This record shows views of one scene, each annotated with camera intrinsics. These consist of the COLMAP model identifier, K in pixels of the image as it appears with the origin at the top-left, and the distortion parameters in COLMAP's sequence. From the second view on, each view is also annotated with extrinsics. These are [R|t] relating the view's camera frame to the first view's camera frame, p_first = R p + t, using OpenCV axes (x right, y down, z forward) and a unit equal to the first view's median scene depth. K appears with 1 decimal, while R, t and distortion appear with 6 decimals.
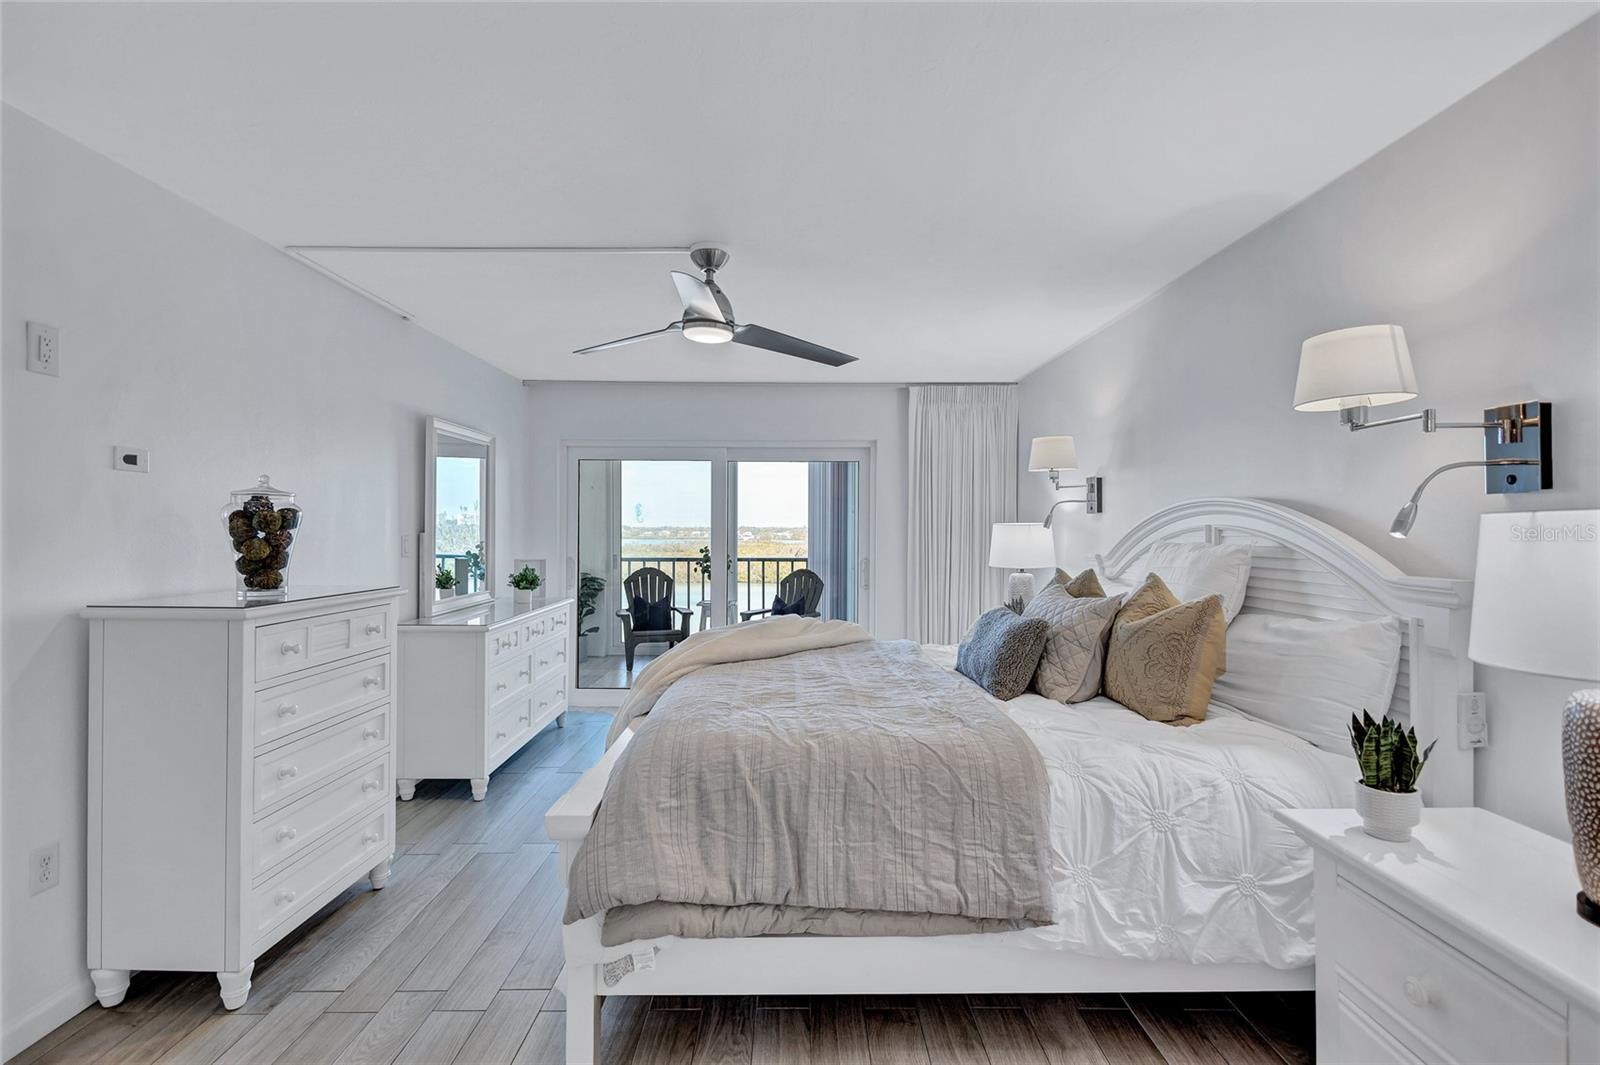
lens RADIAL K [[731.6, 0, 809.5], [0, 731.6, 533.0], [0, 0, 1]] dist [0.007318, -0.002180]
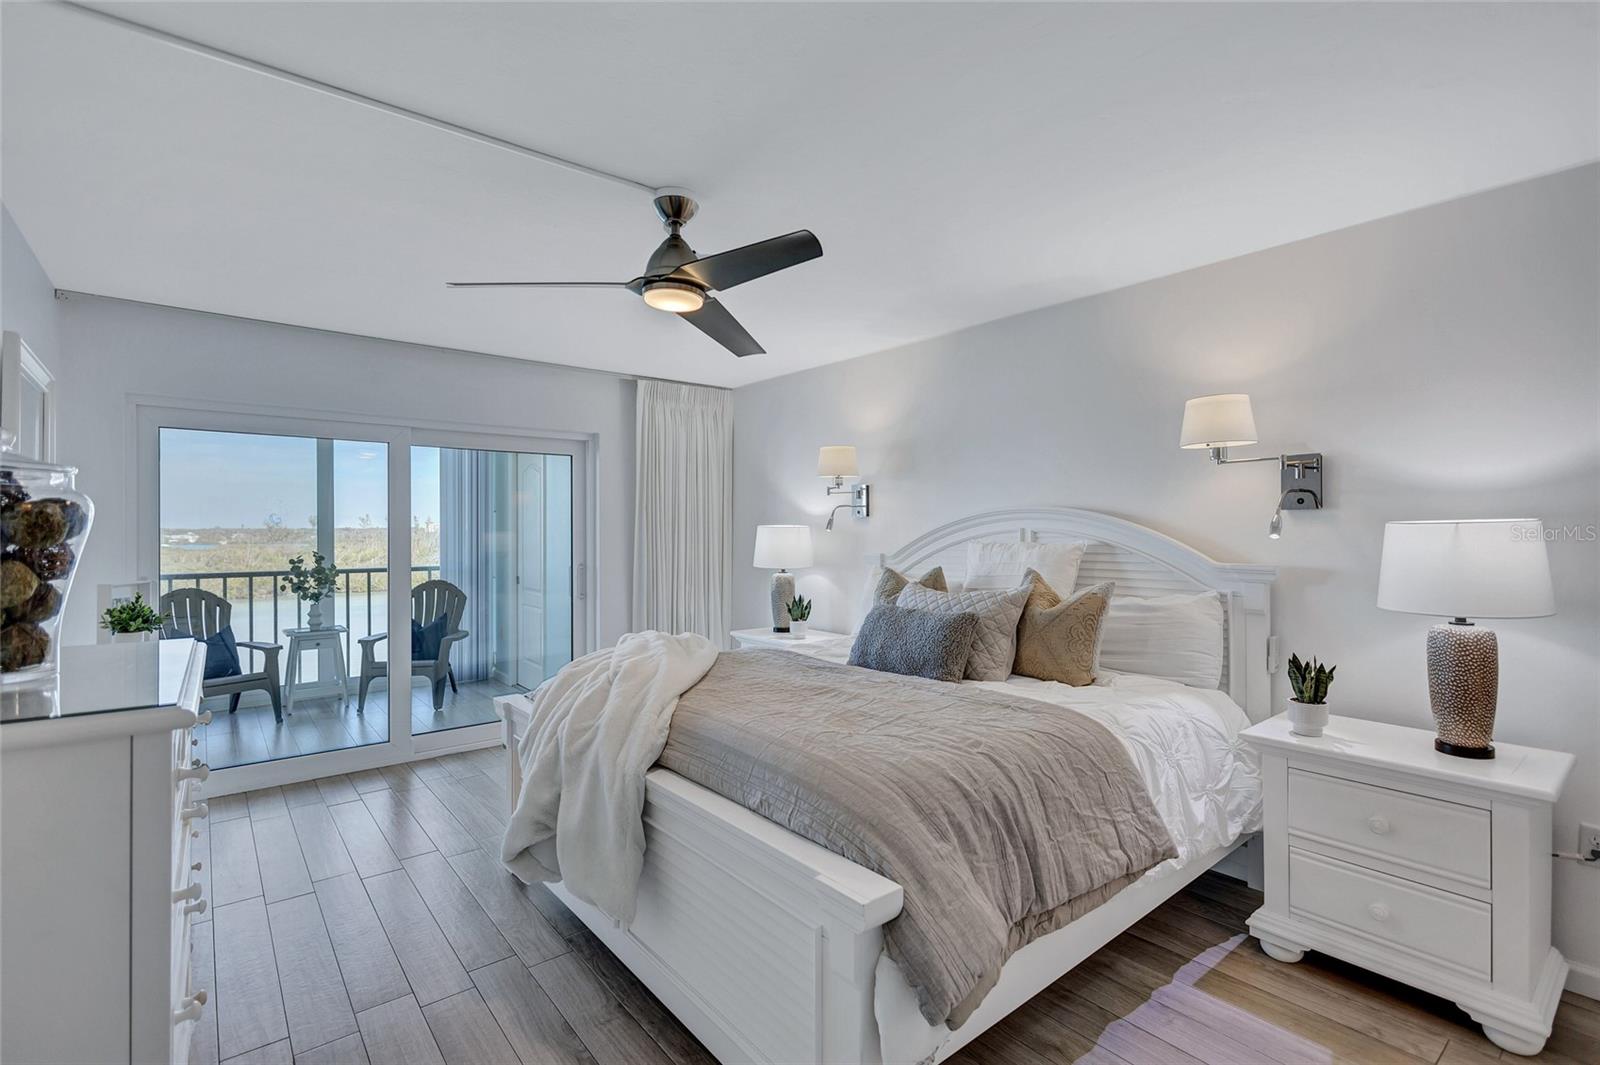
lens RADIAL K [[731.6, 0, 810.6], [0, 731.6, 530.9], [0, 0, 1]] dist [0.007318, -0.002180]
pose [[0.779915, -0.003232, 0.625877, -0.530883], [0.005227, 0.999985, -0.001350, -0.006742], [-0.625863, 0.004324, 0.779921, 0.252165]]
